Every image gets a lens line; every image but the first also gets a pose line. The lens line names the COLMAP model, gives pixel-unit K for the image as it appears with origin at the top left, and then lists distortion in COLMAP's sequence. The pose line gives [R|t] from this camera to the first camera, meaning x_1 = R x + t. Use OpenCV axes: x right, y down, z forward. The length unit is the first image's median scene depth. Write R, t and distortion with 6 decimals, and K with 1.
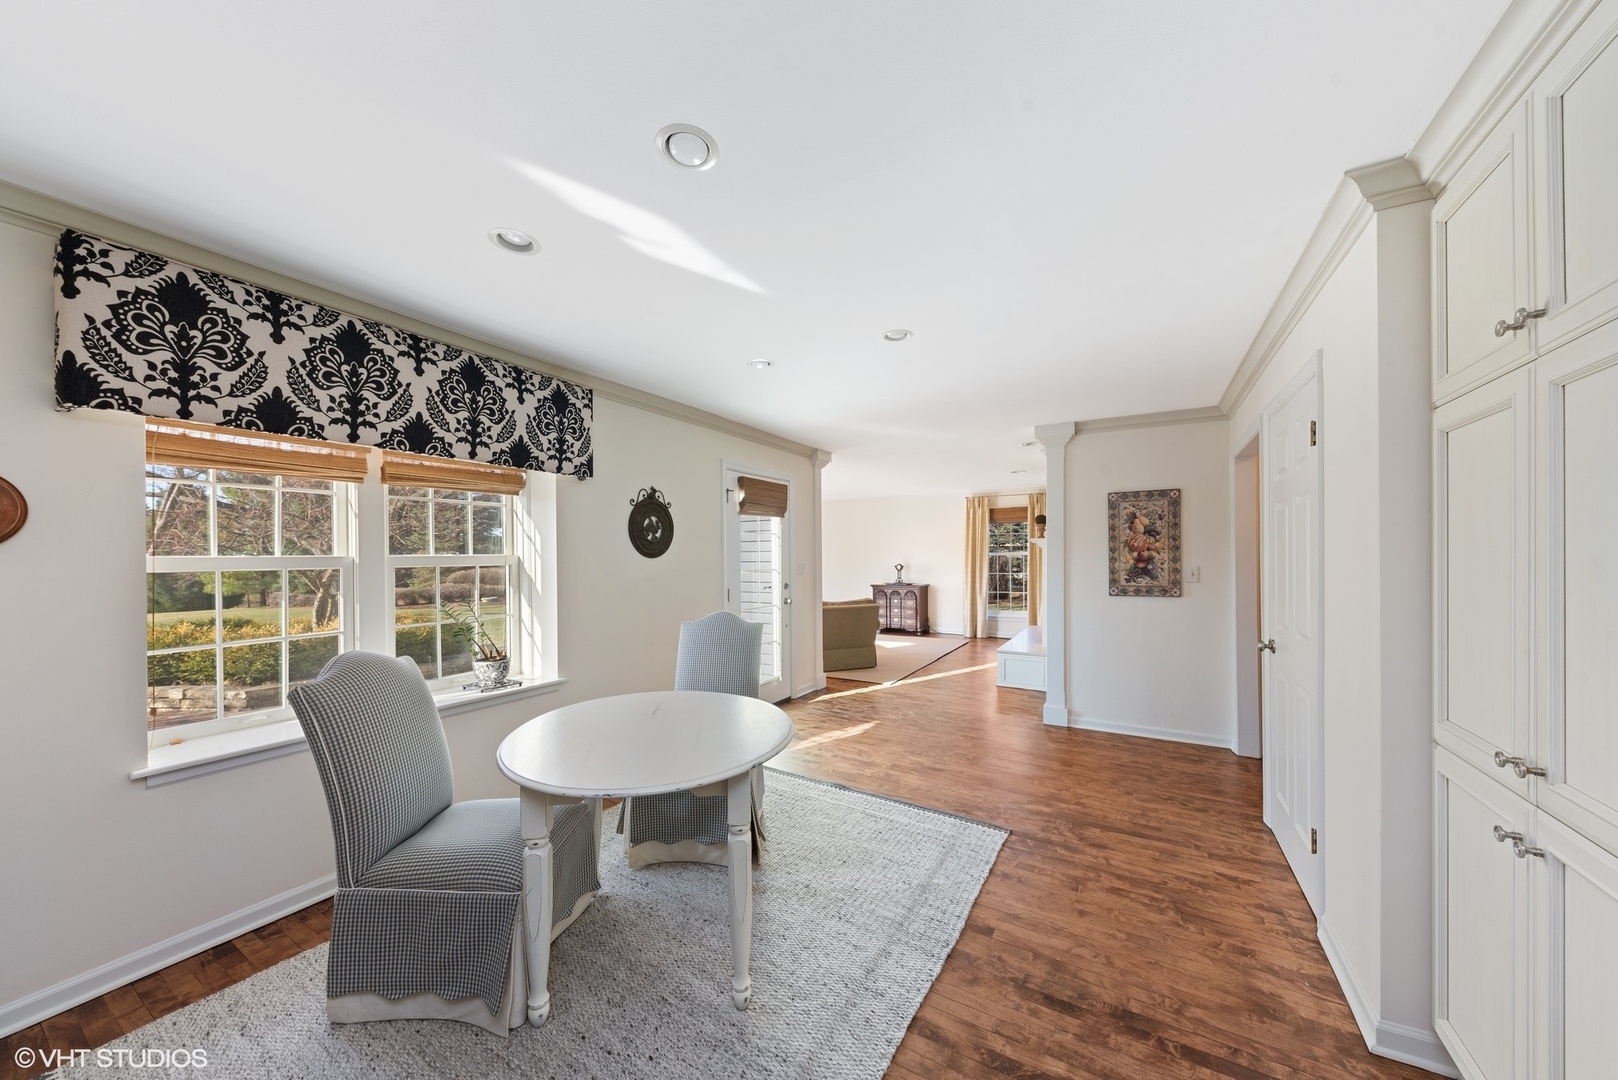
lens RADIAL K [[547.6, 0, 808.2], [0, 547.6, 555.1], [0, 0, 1]] dist [0.001724, 0.000047]
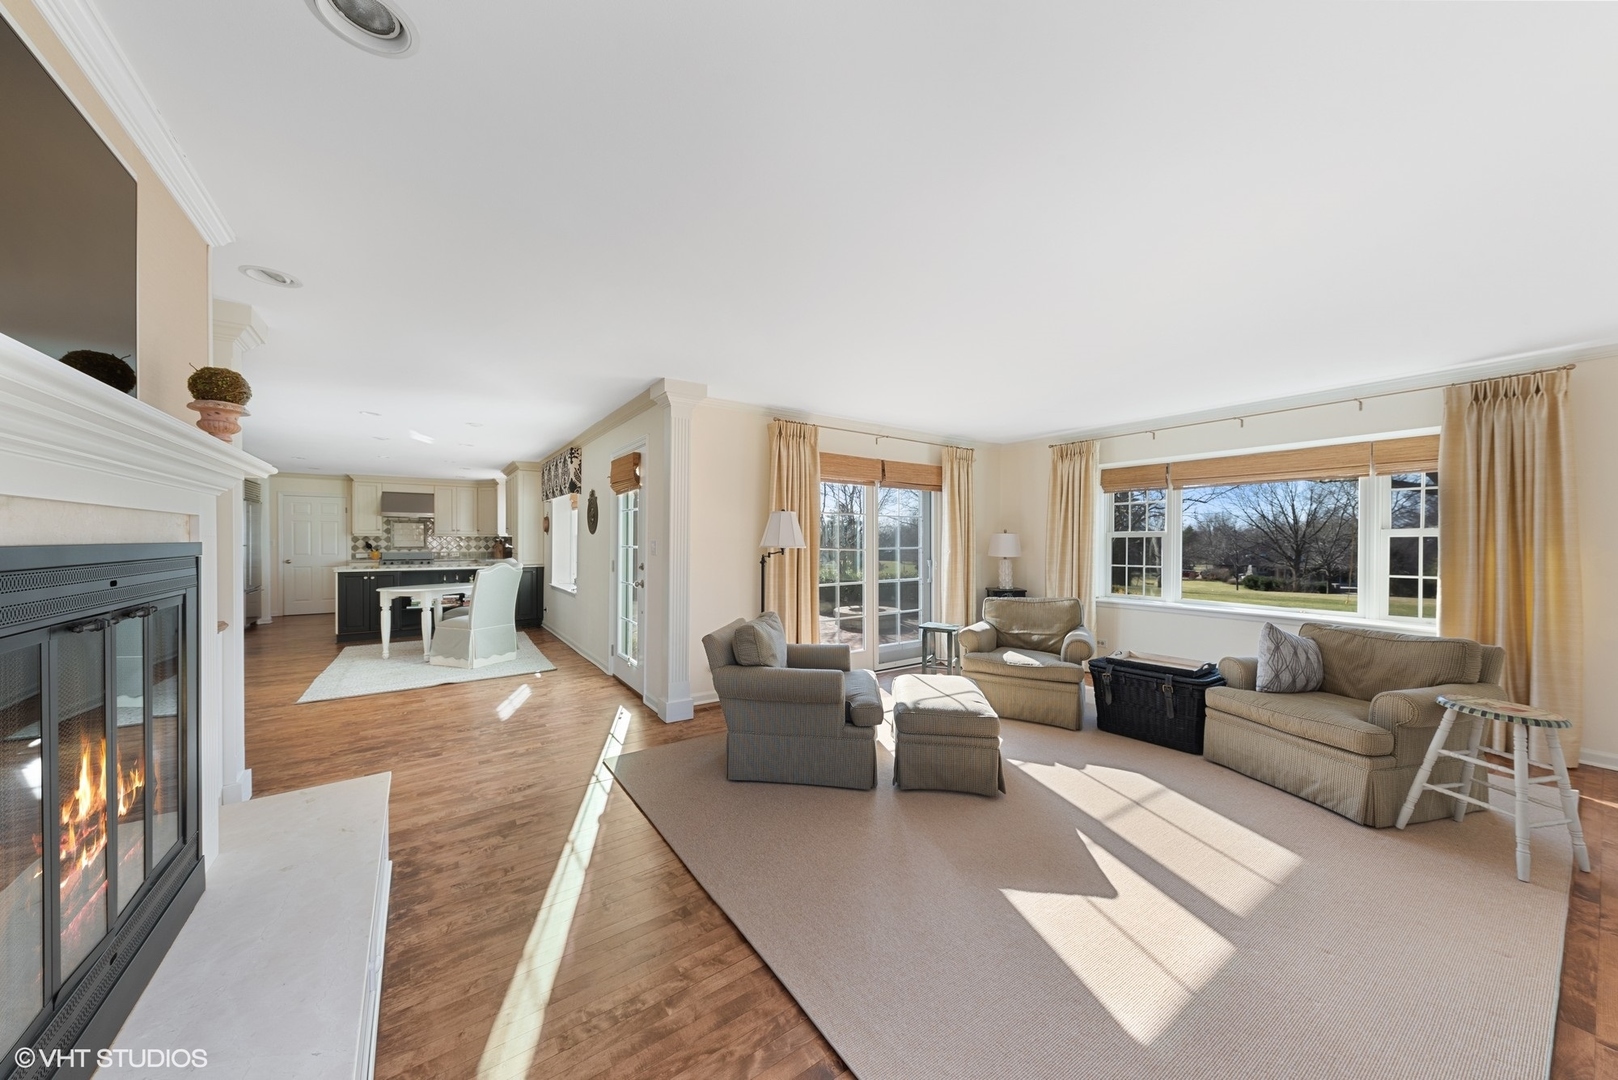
lens RADIAL K [[547.6, 0, 808.2], [0, 547.6, 555.1], [0, 0, 1]] dist [0.001724, 0.000047]
pose [[-0.410513, 0.023532, -0.911551, 0.888611], [-0.004378, 0.999605, 0.027777, 0.022314], [0.911844, 0.015394, -0.410247, 2.229807]]
